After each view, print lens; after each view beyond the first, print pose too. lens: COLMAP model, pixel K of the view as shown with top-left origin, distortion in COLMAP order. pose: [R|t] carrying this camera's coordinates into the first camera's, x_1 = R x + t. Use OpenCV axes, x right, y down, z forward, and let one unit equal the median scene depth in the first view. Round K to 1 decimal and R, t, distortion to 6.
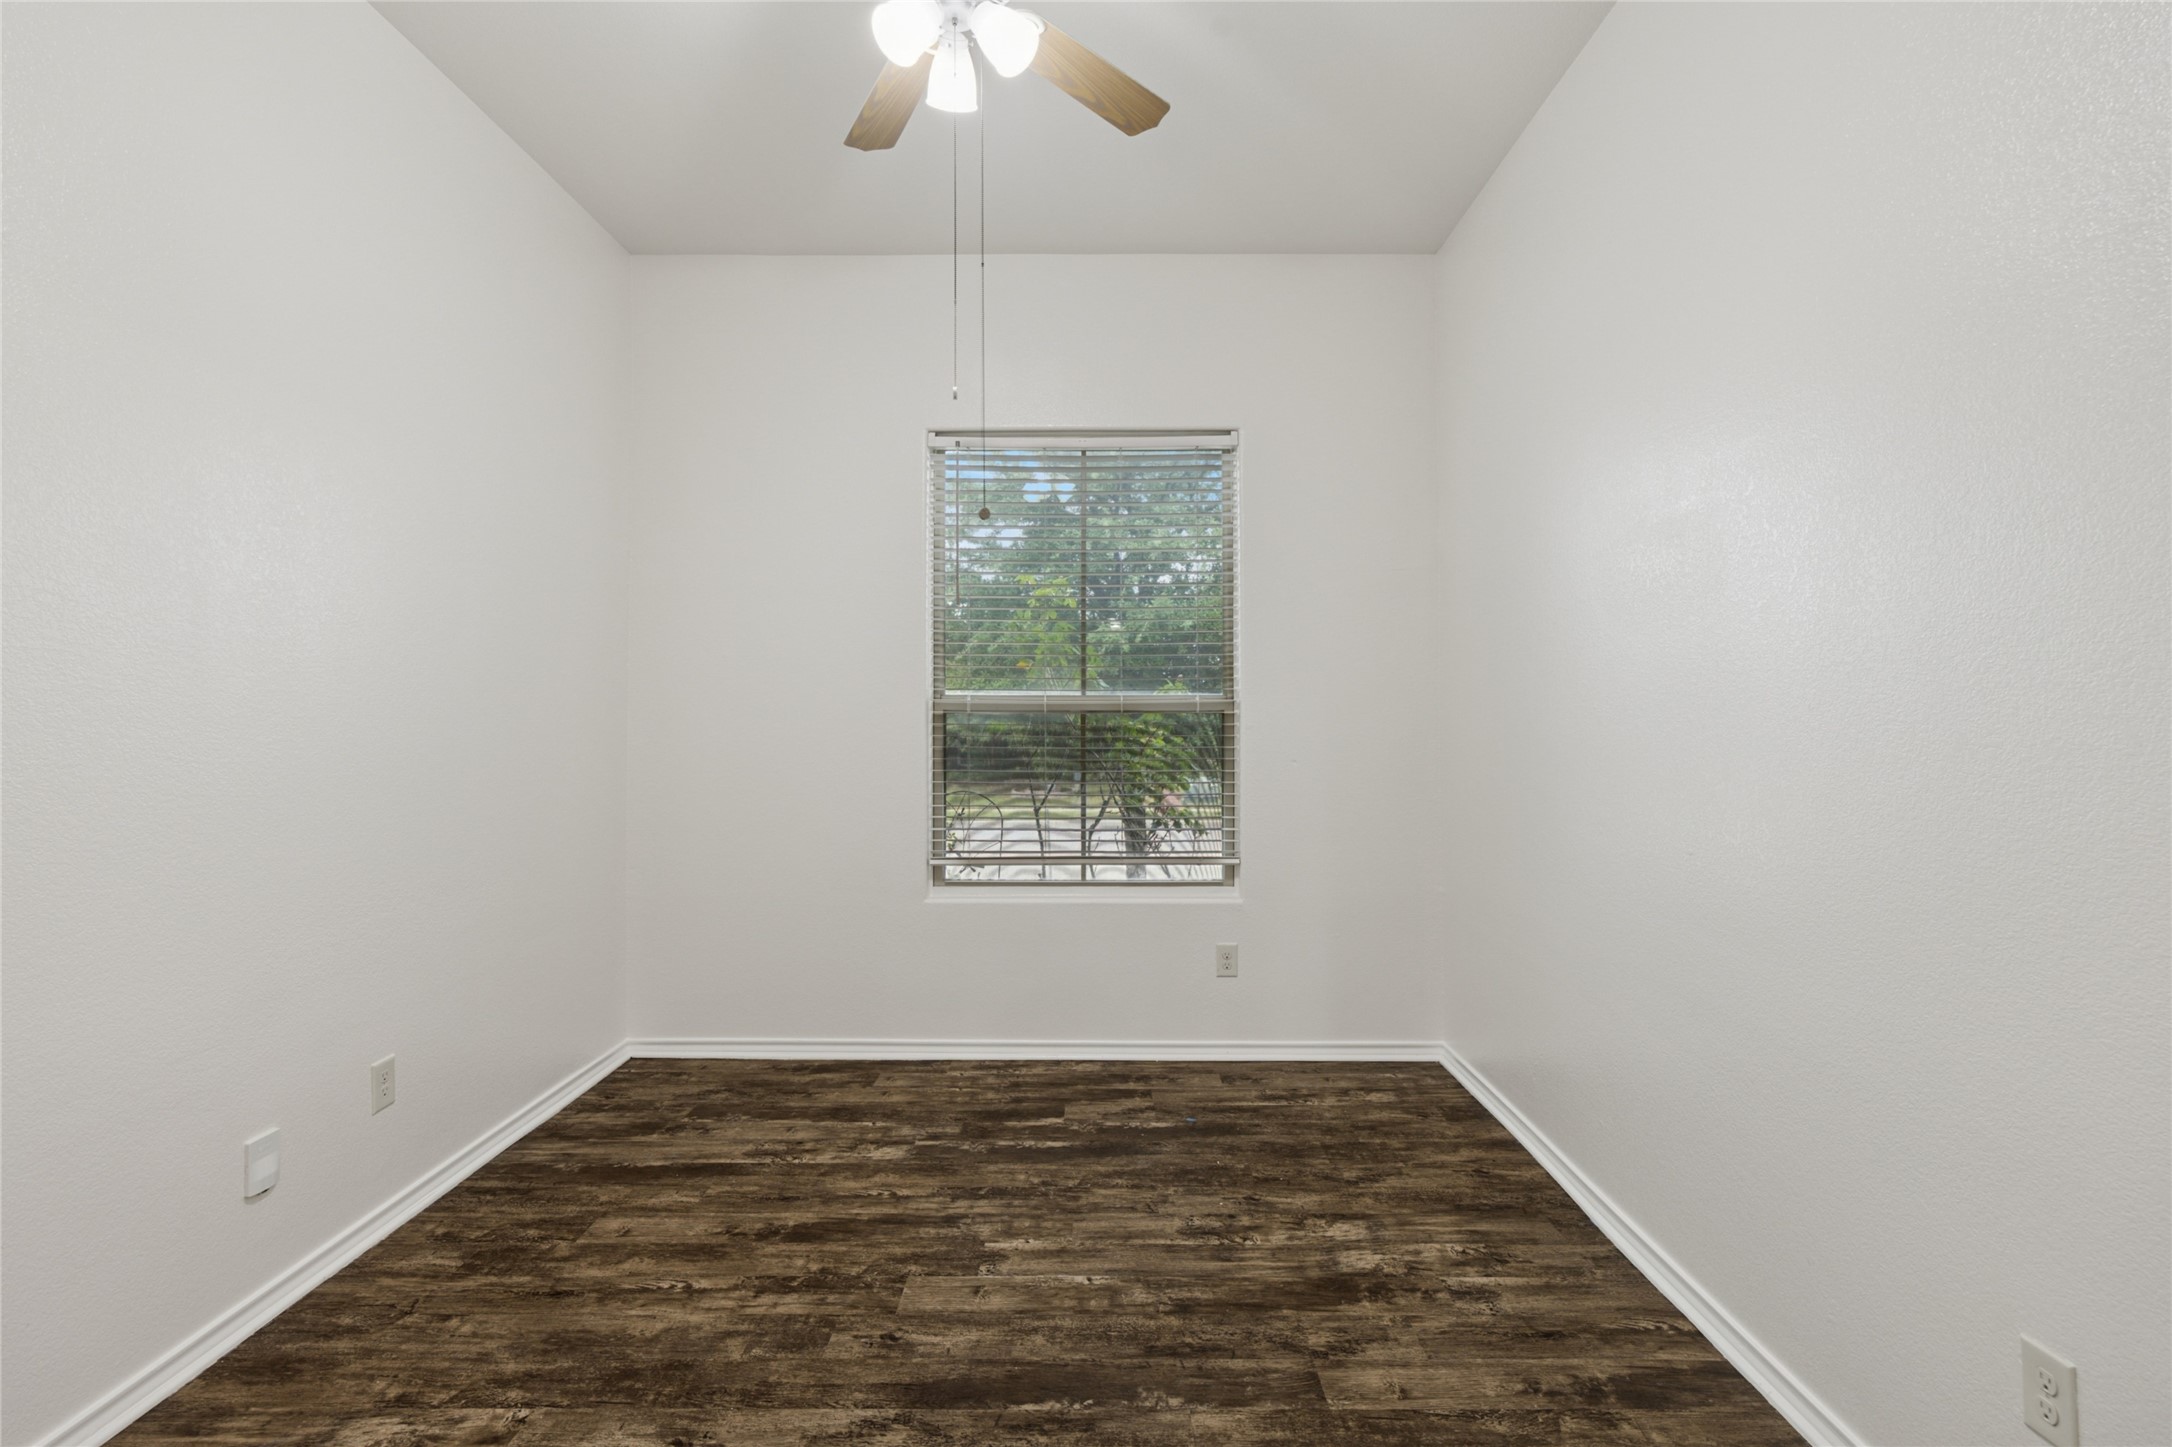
lens RADIAL K [[1021.4, 0, 1070.9], [0, 1021.4, 729.8], [0, 0, 1]] dist [-0.002038, 0.000083]
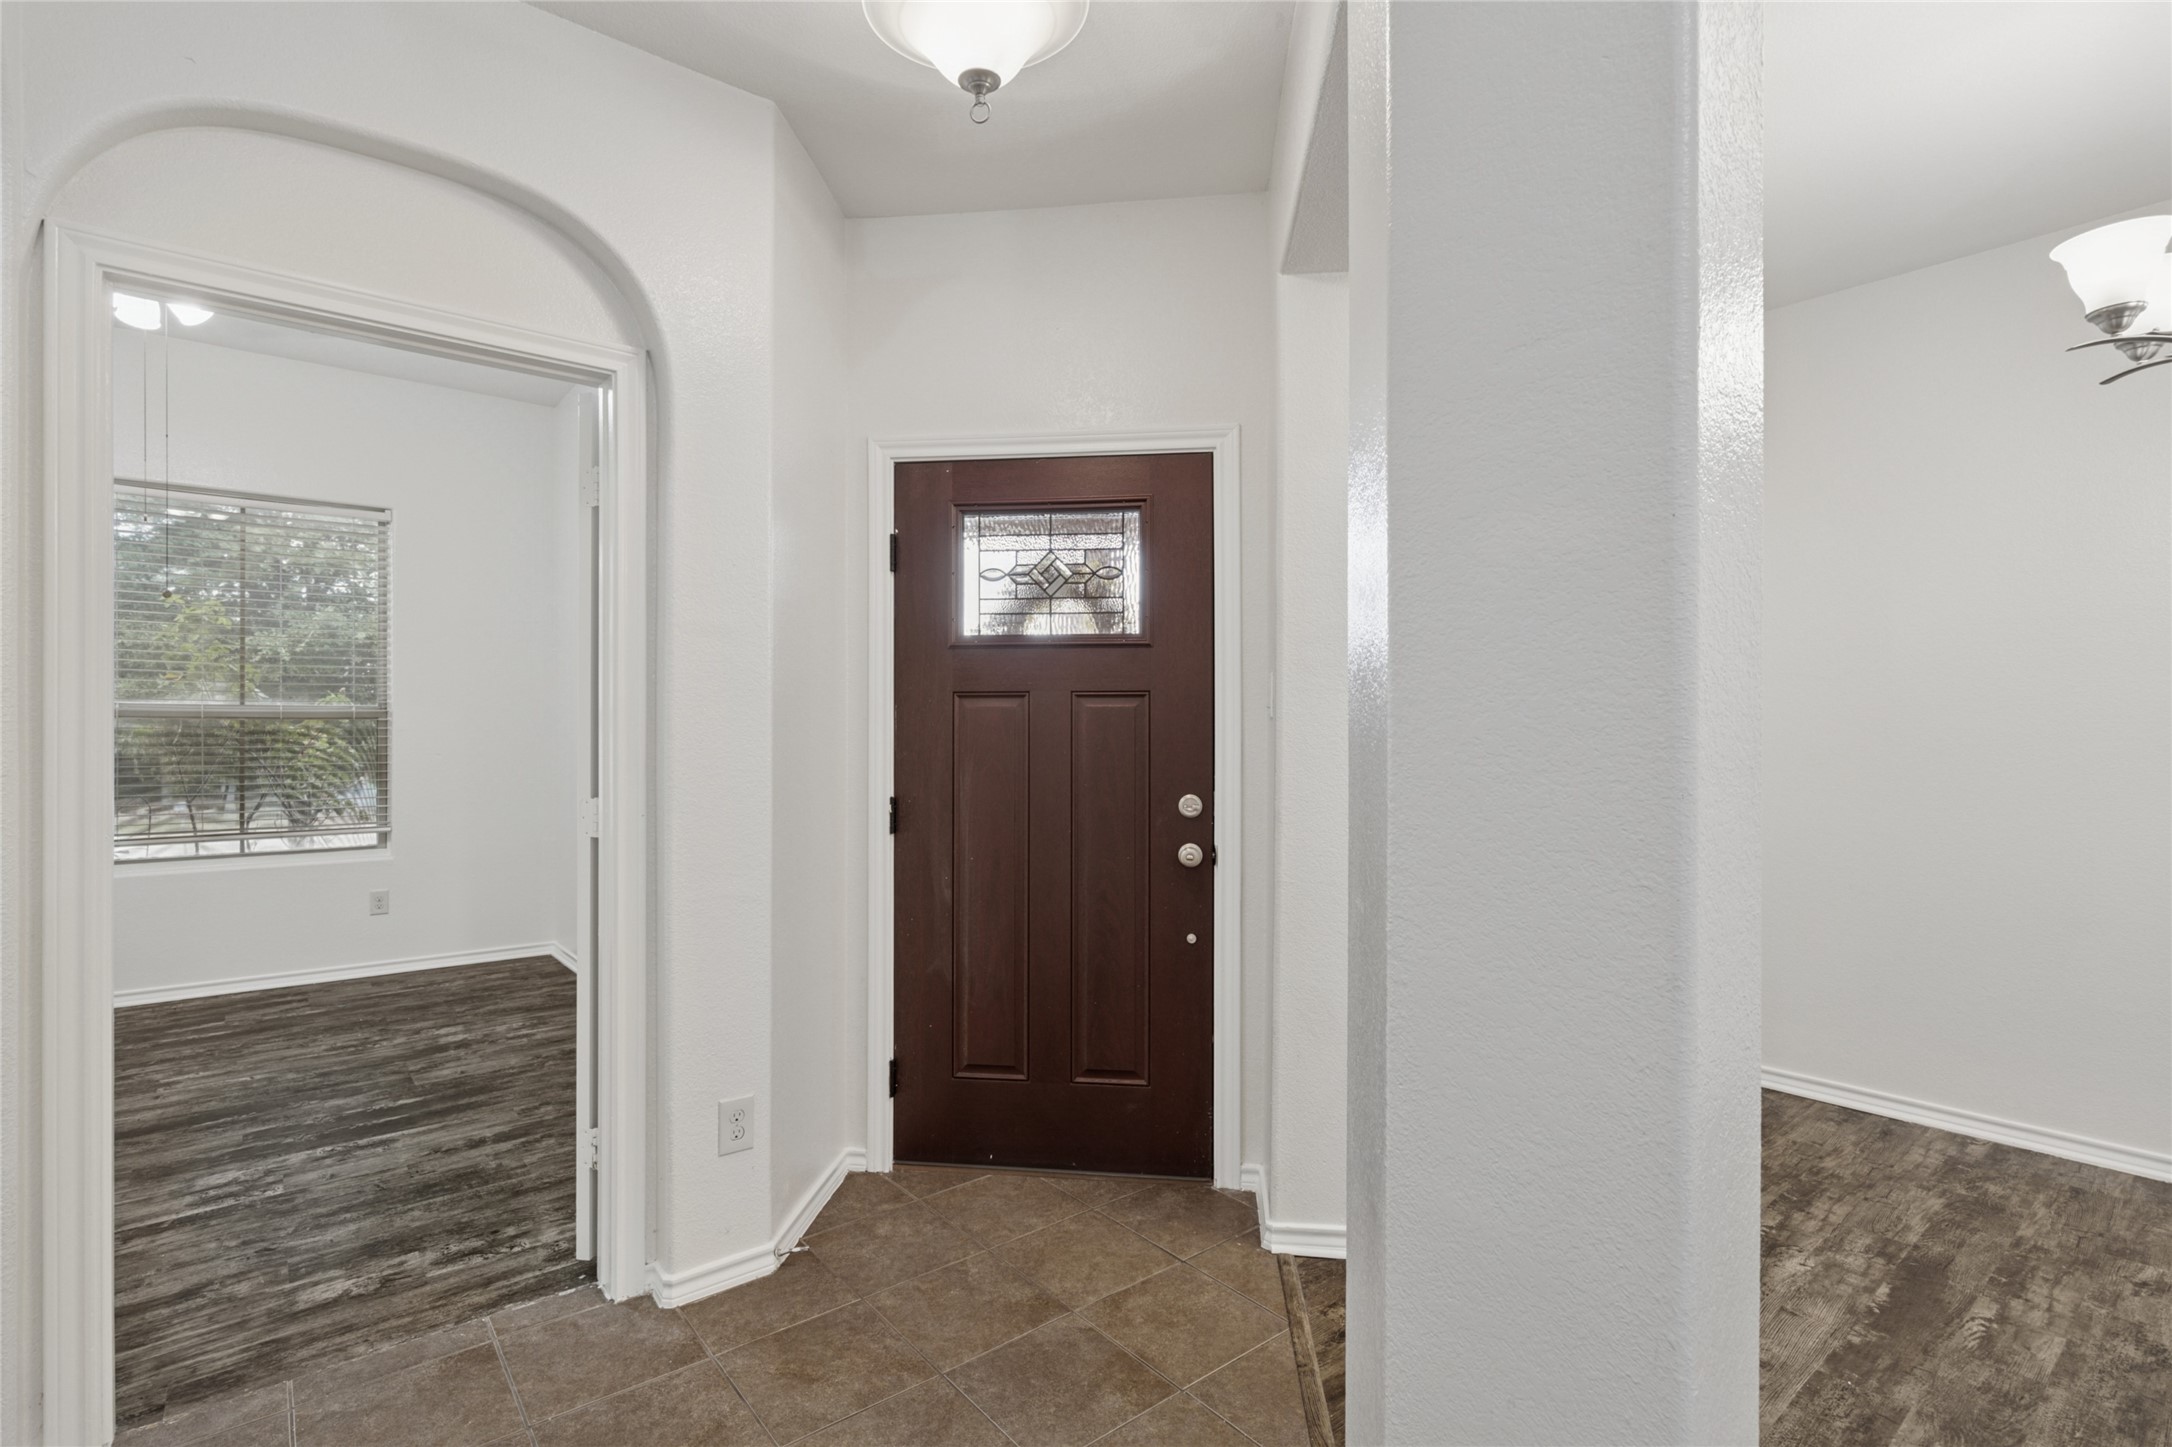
lens RADIAL K [[1021.4, 0, 1070.9], [0, 1021.4, 729.8], [0, 0, 1]] dist [-0.002038, 0.000083]
pose [[0.763315, -0.000970, 0.646026, -0.021481], [0.007960, 0.999937, -0.007904, 0.017145], [-0.645977, 0.011175, 0.763275, -0.668683]]
